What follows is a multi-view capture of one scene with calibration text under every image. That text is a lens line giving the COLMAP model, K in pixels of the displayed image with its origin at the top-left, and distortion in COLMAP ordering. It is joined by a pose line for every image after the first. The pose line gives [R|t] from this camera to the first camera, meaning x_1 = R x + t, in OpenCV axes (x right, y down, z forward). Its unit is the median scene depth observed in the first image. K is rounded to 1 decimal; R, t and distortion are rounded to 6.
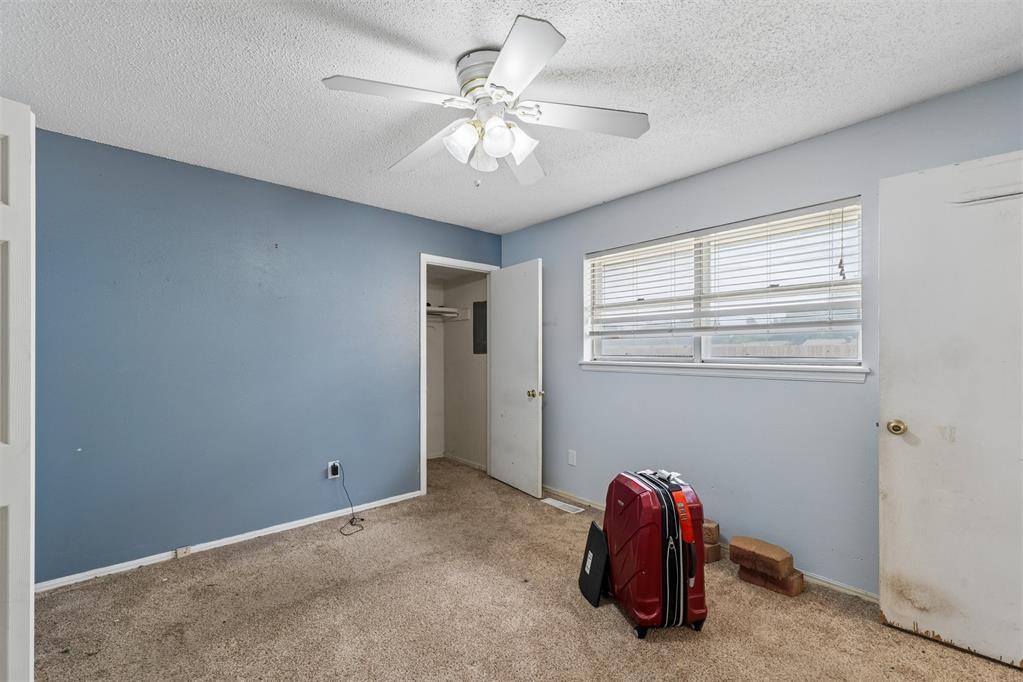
lens RADIAL K [[428.0, 0, 510.8], [0, 428.0, 343.2], [0, 0, 1]] dist [0.004960, -0.000144]
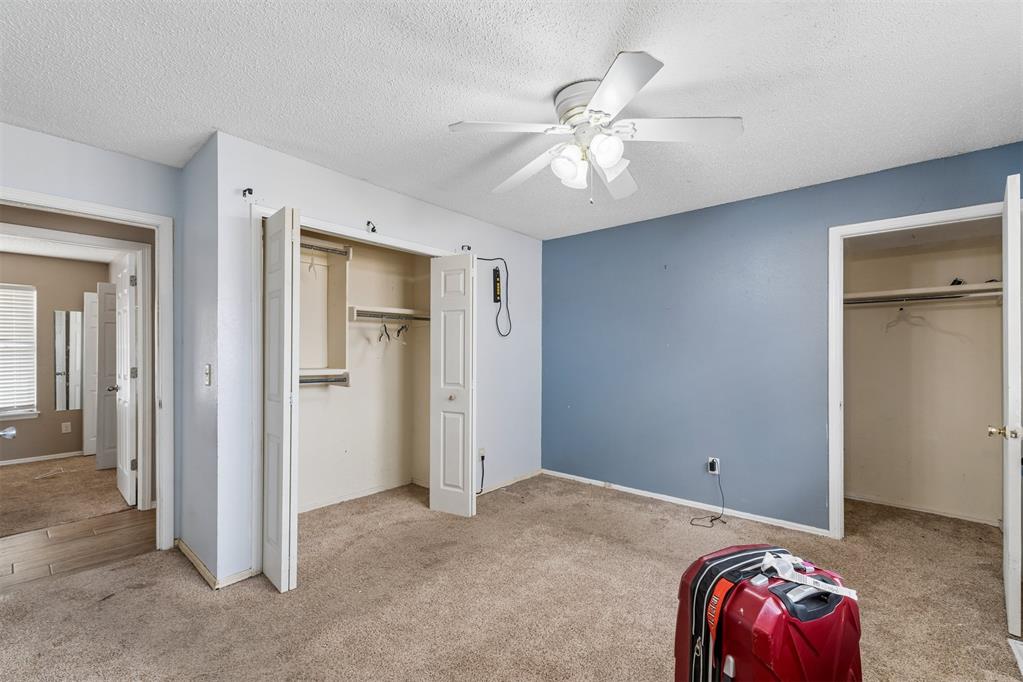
lens RADIAL K [[432.2, 0, 513.3], [0, 432.2, 337.1], [0, 0, 1]] dist [0.008148, 0.000048]
pose [[0.130116, -0.041079, -0.990647, 0.643919], [0.022472, 0.999007, -0.038474, 0.009931], [0.991244, -0.017256, 0.130910, 0.412654]]
